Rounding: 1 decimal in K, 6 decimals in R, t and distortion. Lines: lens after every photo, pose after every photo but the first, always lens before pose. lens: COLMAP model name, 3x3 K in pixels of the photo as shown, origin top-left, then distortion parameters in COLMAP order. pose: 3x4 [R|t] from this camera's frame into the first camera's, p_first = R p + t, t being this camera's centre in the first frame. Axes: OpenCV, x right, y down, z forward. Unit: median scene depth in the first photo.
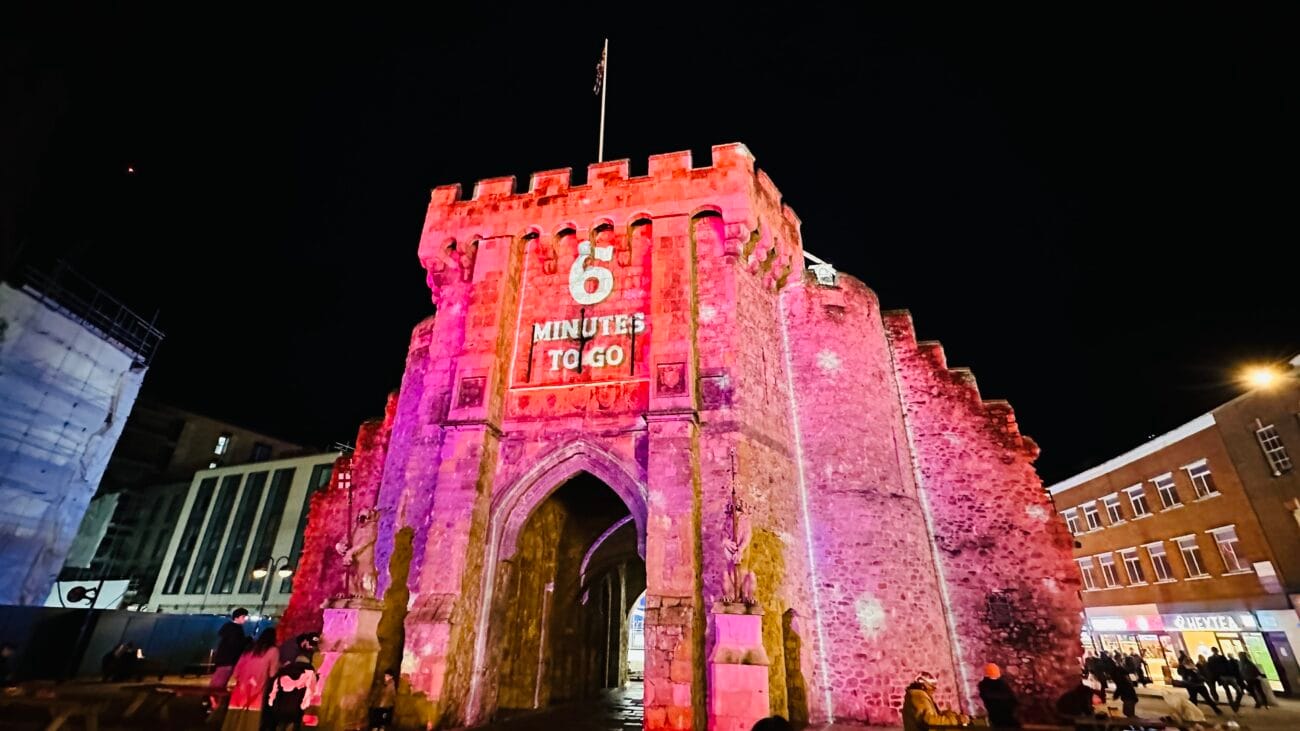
lens RADIAL K [[557.3, 0, 652.1], [0, 557.3, 360.1], [0, 0, 1]] dist [-0.000770, -0.000011]
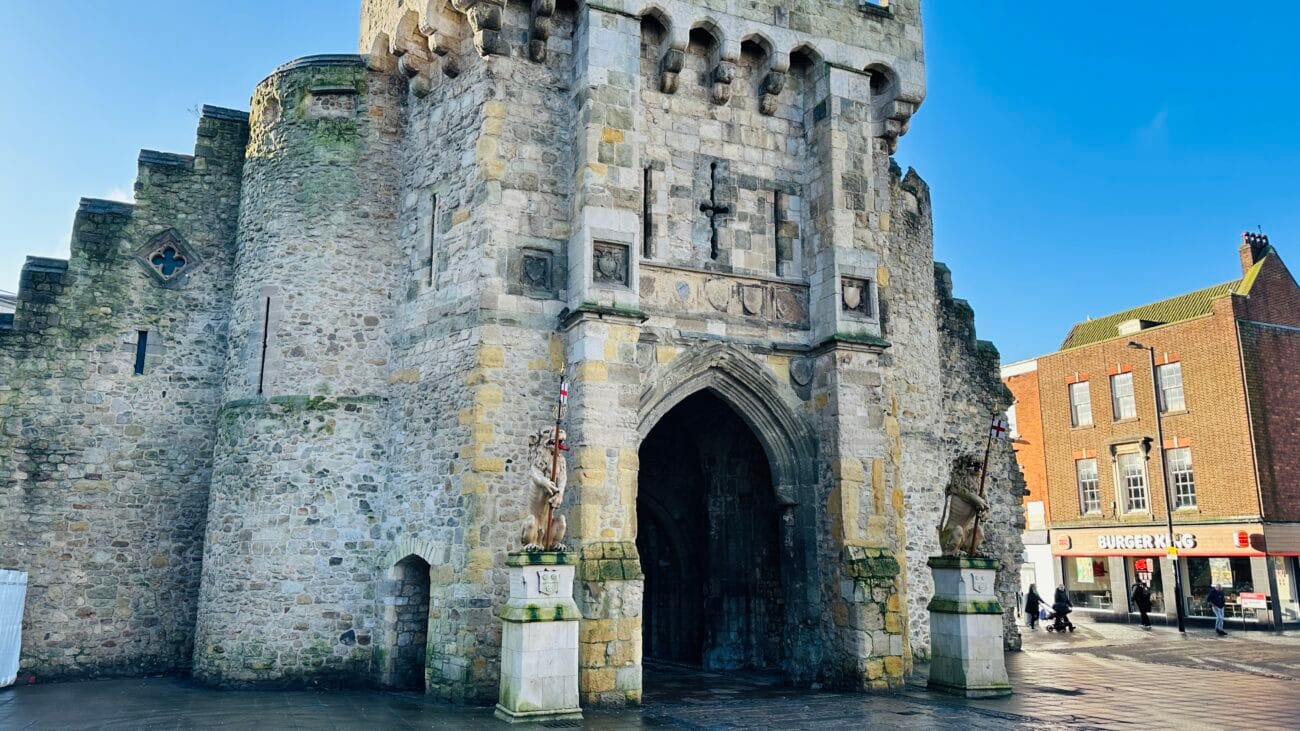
lens RADIAL K [[903.6, 0, 647.3], [0, 903.6, 355.6], [0, 0, 1]] dist [0.108037, -0.146687]
pose [[0.826915, 0.110104, 0.551442, -0.877459], [-0.238346, 0.956825, 0.166367, -0.031975], [-0.509316, -0.269005, 0.817456, 0.033610]]
